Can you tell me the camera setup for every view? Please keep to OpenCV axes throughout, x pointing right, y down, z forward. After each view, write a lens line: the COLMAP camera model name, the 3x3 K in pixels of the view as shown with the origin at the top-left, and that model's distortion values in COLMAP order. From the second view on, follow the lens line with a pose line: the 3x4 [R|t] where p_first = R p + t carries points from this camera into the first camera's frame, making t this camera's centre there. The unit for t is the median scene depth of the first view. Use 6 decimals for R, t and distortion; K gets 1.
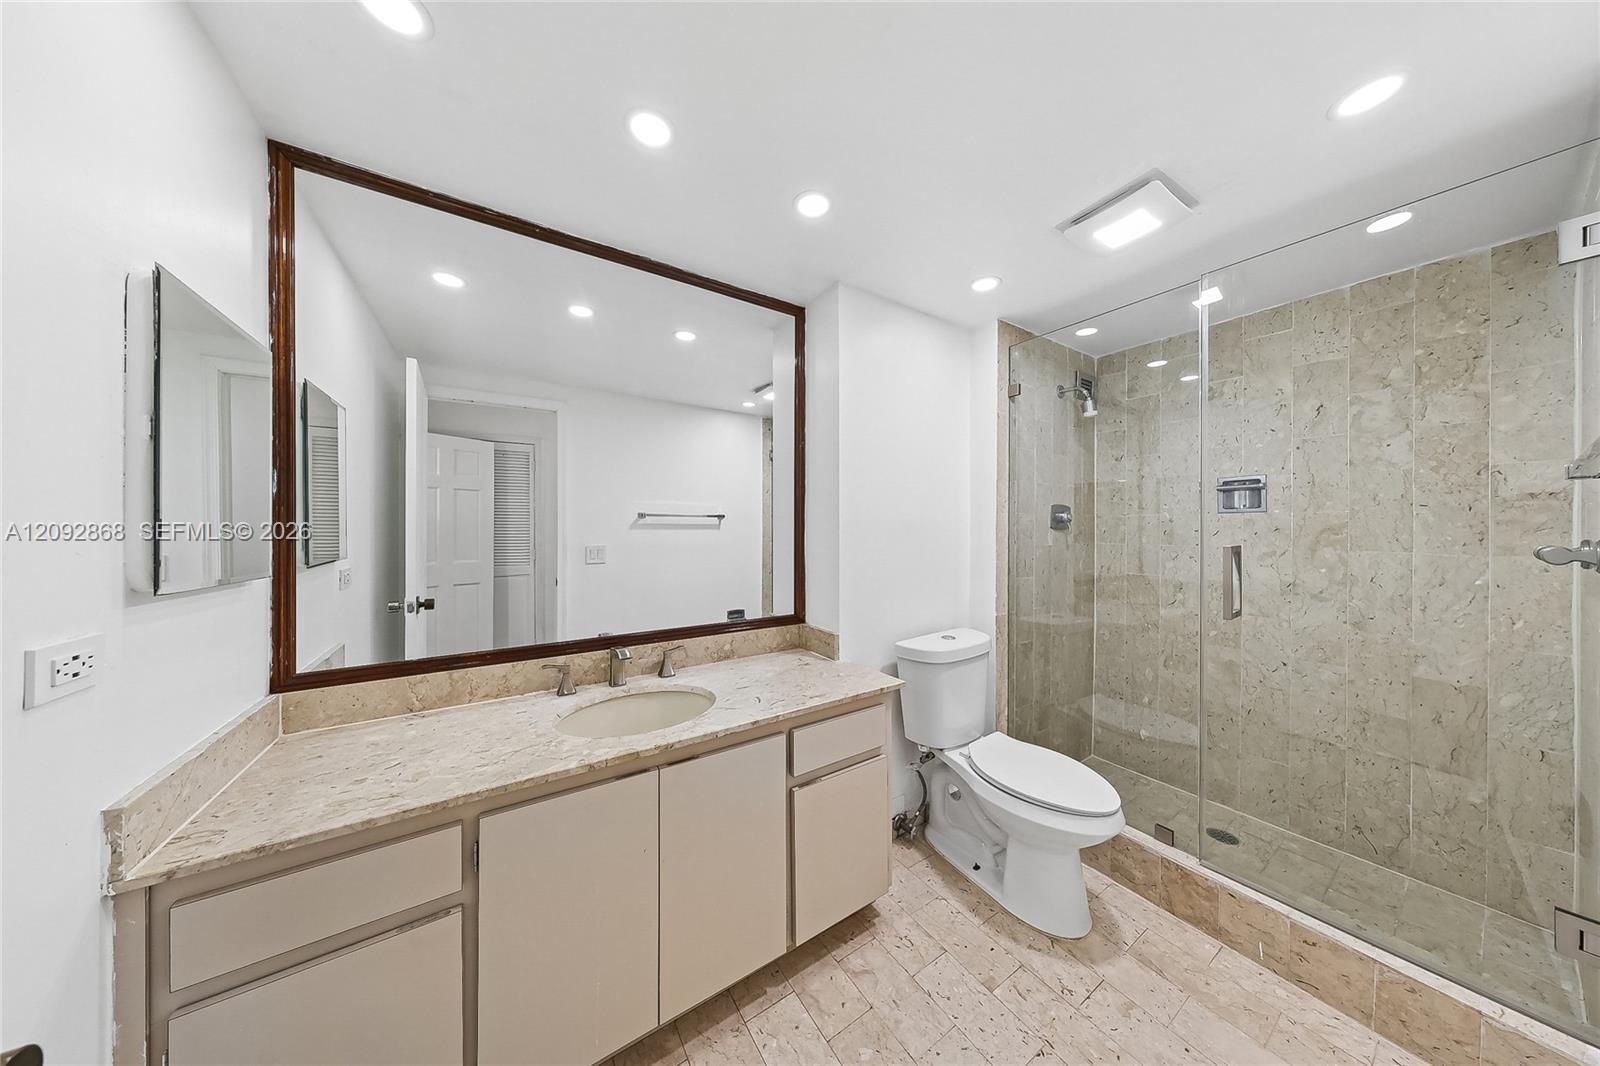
lens RADIAL K [[458.8, 0, 801.0], [0, 458.8, 530.9], [0, 0, 1]] dist [-0.001926, 0.000071]
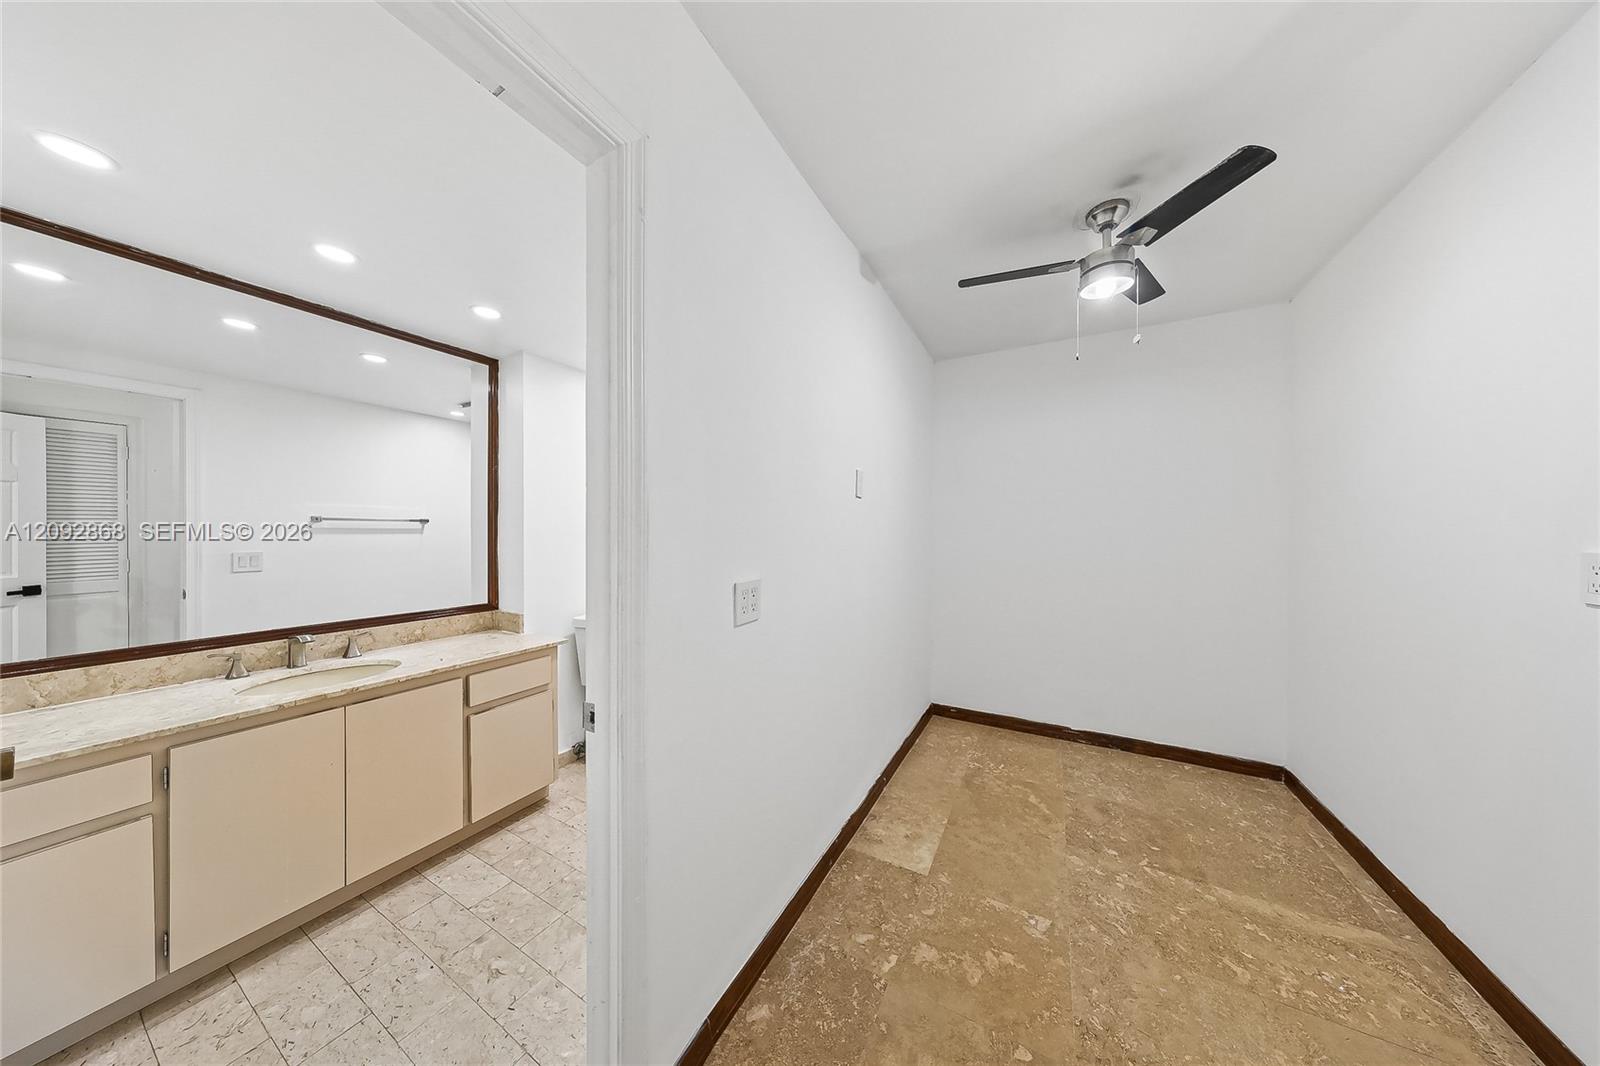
lens RADIAL K [[458.8, 0, 802.7], [0, 458.8, 535.9], [0, 0, 1]] dist [-0.001926, 0.000071]
pose [[0.881550, -0.001560, 0.472089, 0.213072], [-0.001289, 0.999983, 0.005711, -0.015573], [-0.472090, -0.005643, 0.881533, -0.717481]]
